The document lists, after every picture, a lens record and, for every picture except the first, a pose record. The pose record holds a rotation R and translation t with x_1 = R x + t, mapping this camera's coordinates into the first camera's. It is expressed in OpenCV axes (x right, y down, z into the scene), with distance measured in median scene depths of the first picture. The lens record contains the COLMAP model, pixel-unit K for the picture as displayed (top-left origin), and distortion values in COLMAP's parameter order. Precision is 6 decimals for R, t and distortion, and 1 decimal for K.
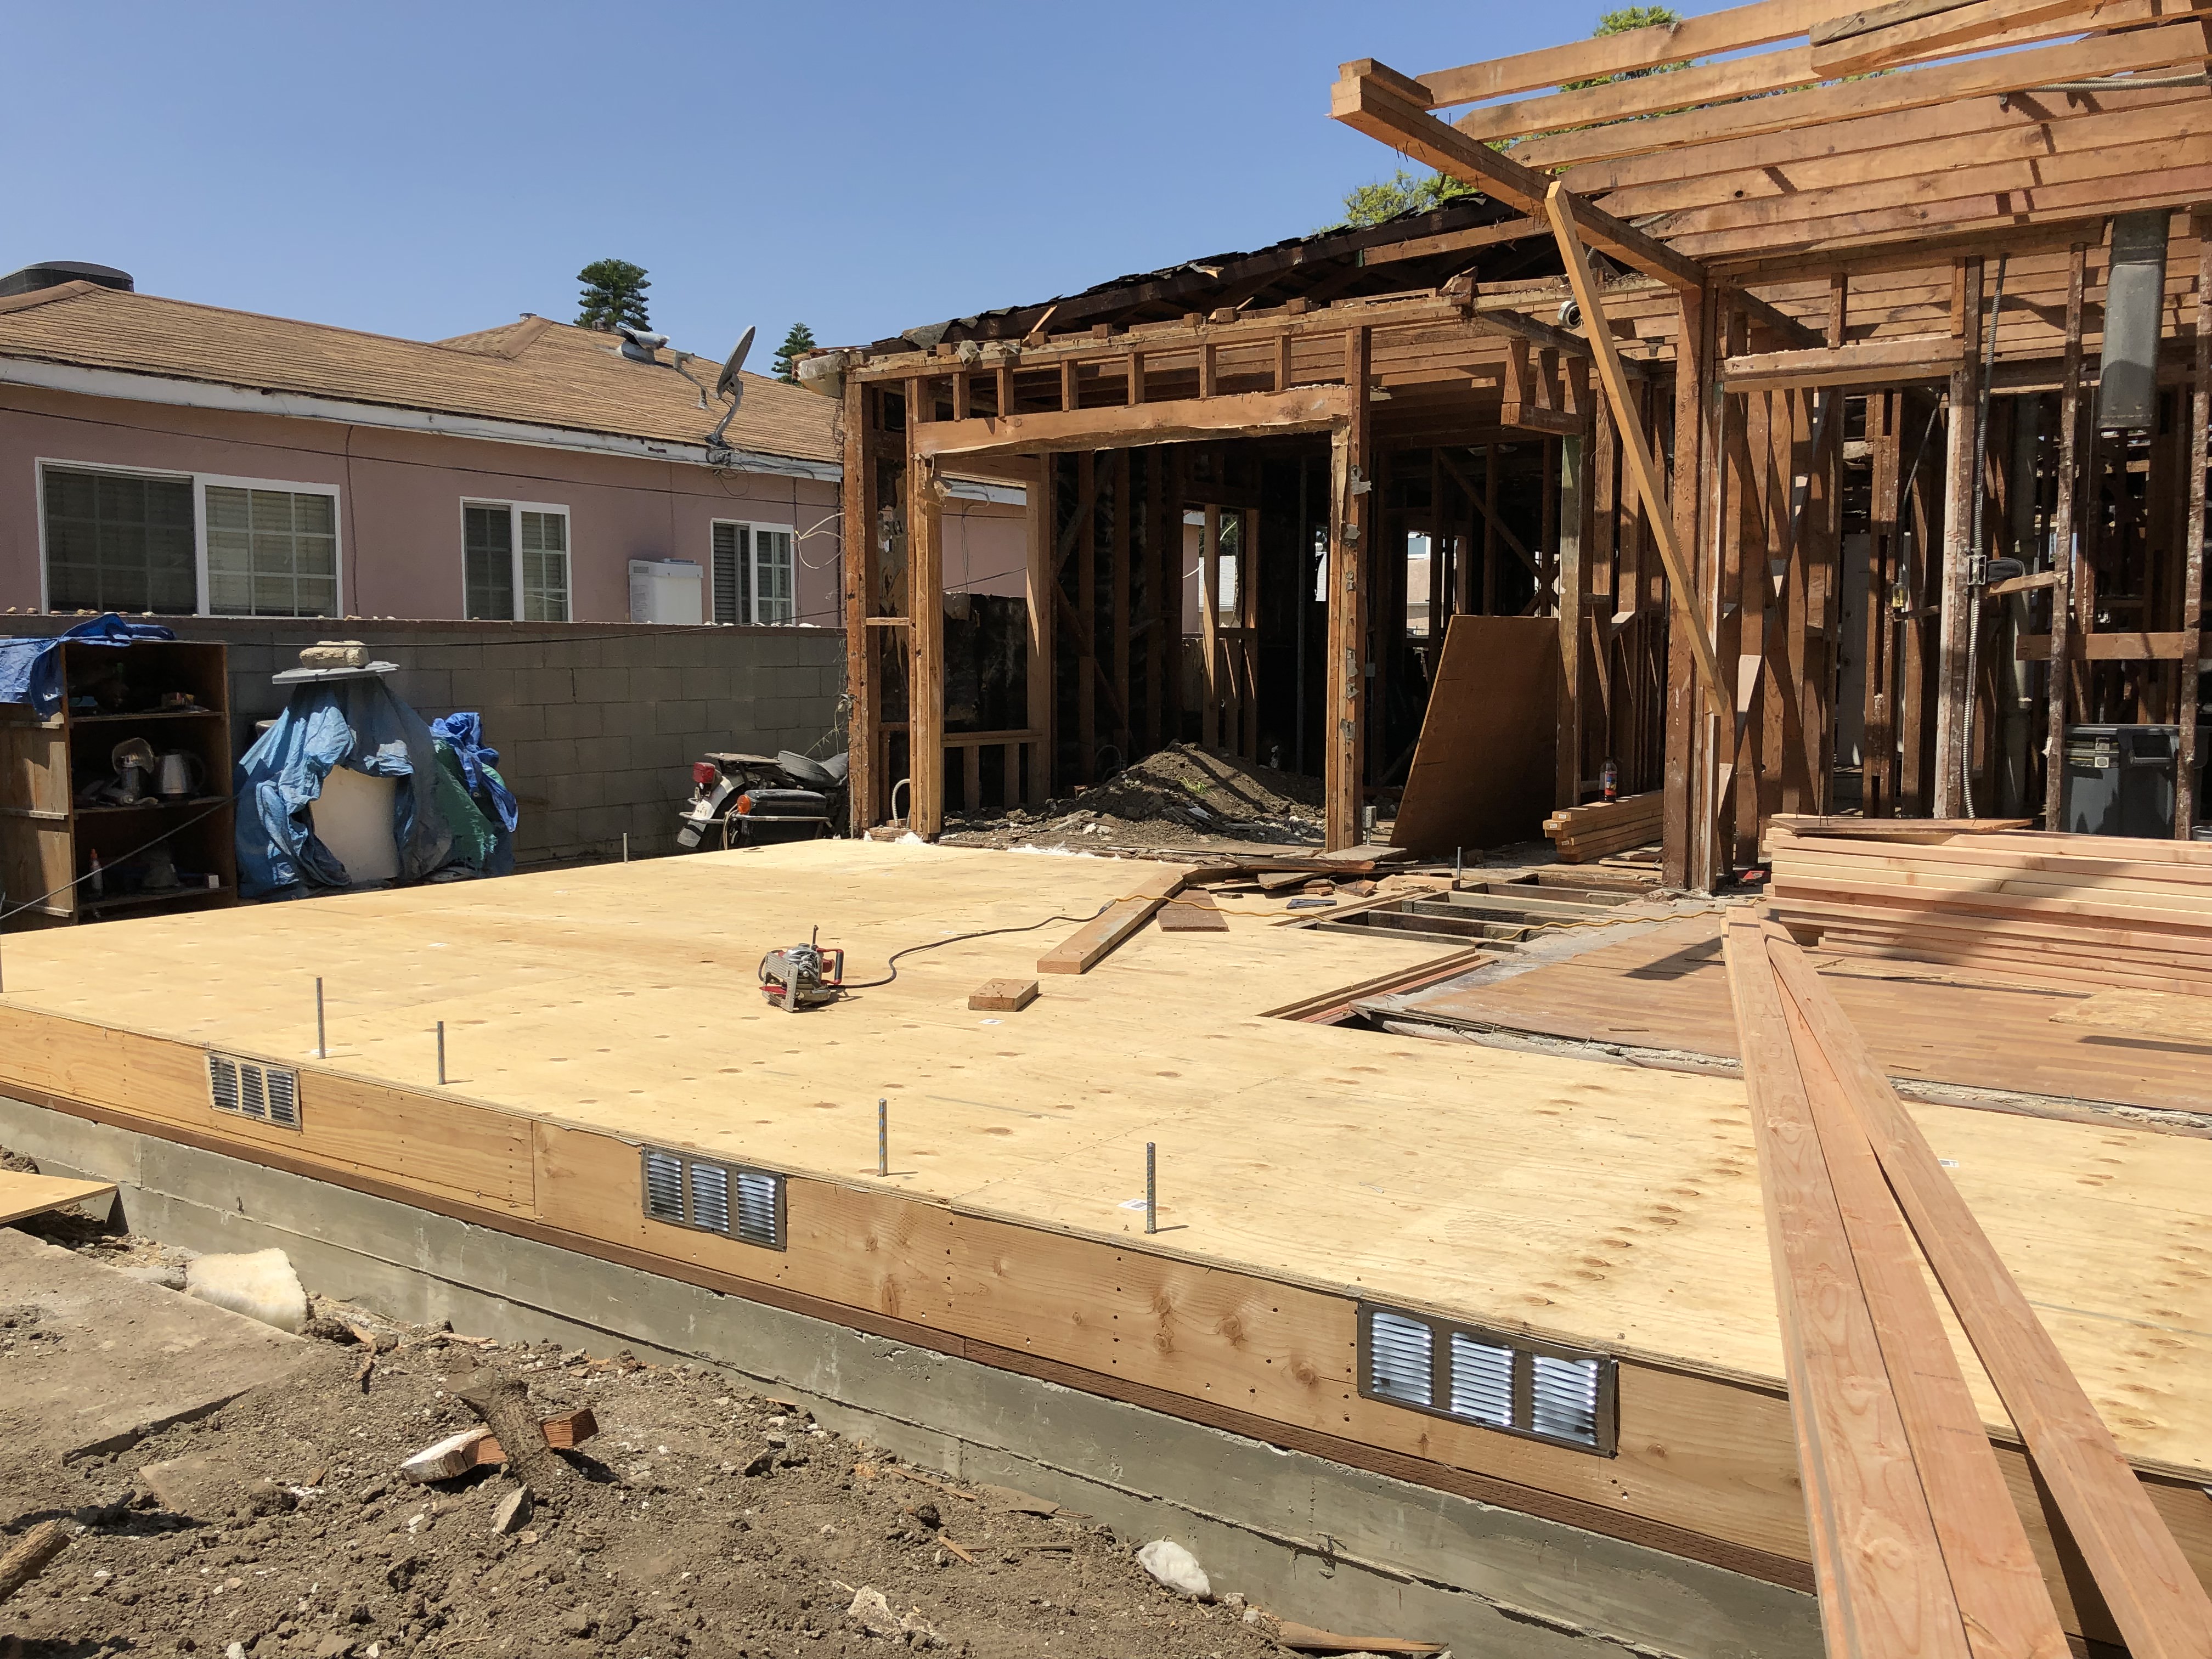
lens RADIAL K [[1824.7, 0, 1112.3], [0, 1824.7, 829.8], [0, 0, 1]] dist [0.011304, 0.008440]
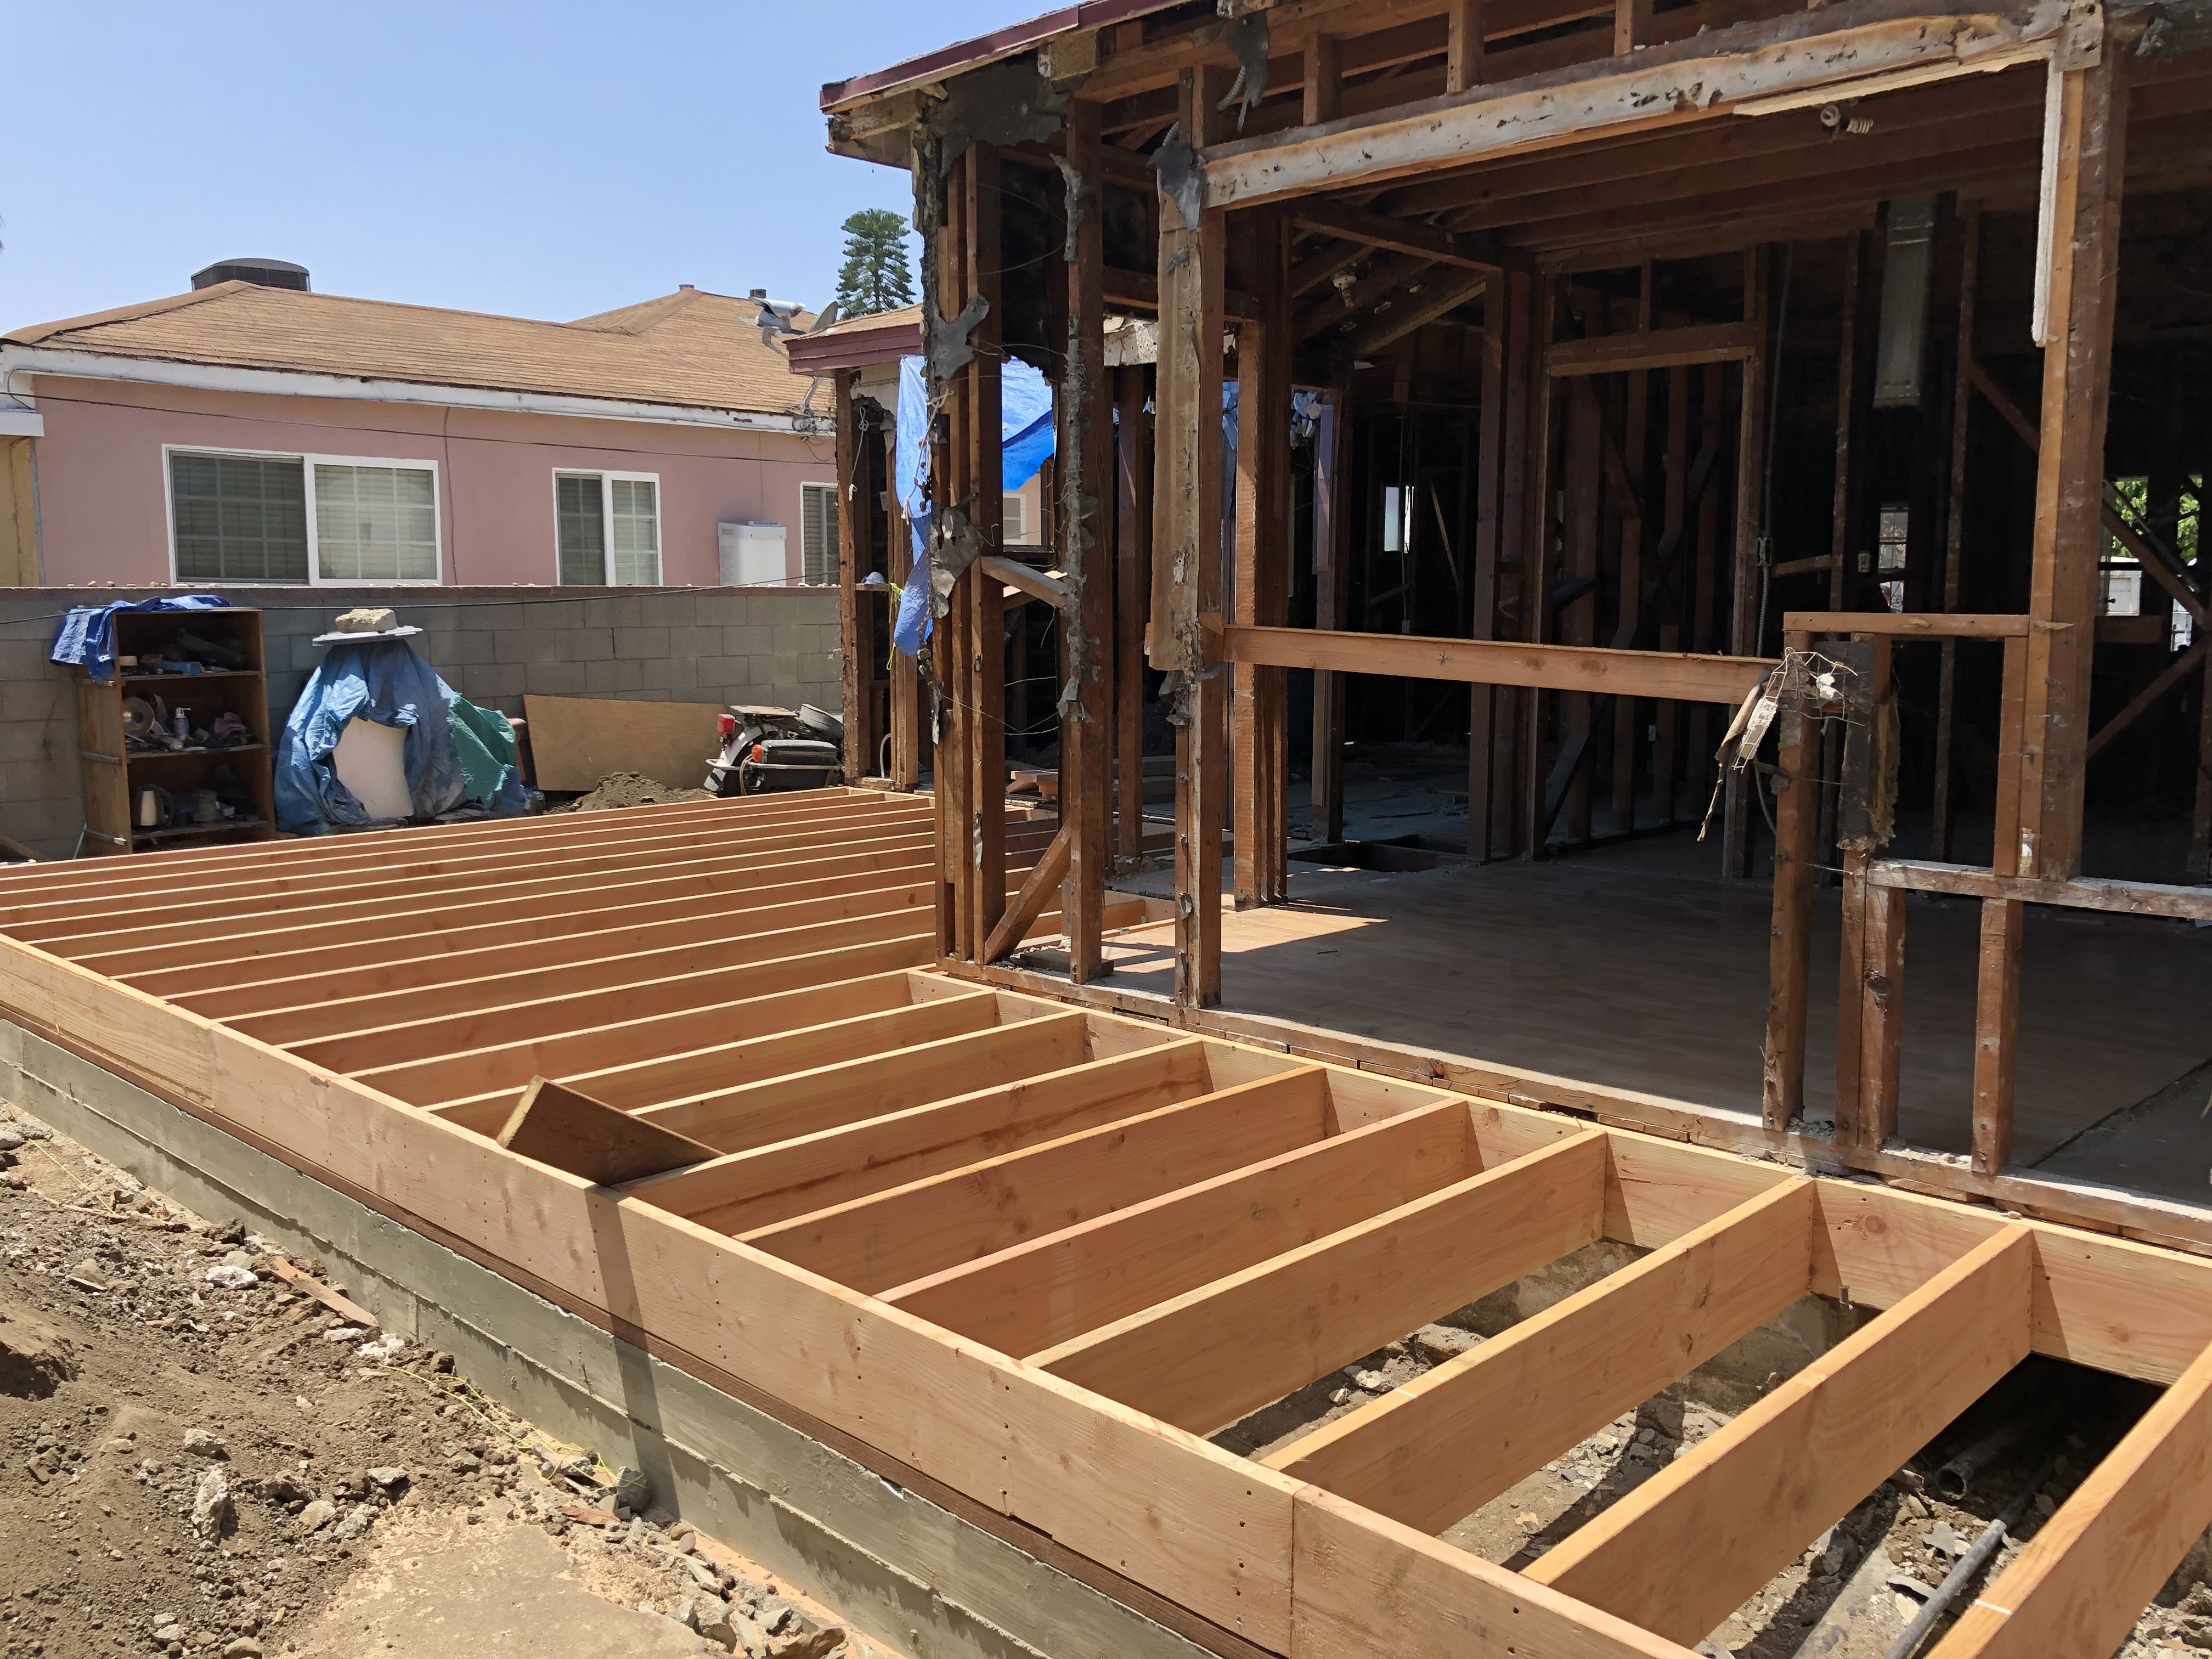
lens RADIAL K [[1824.7, 0, 1098.5], [0, 1824.7, 827.6], [0, 0, 1]] dist [0.011304, 0.008440]
pose [[0.986326, 0.022137, -0.163313, 0.174722], [-0.016571, 0.999237, 0.035365, -0.011639], [0.163971, -0.032175, 0.985940, -0.044359]]
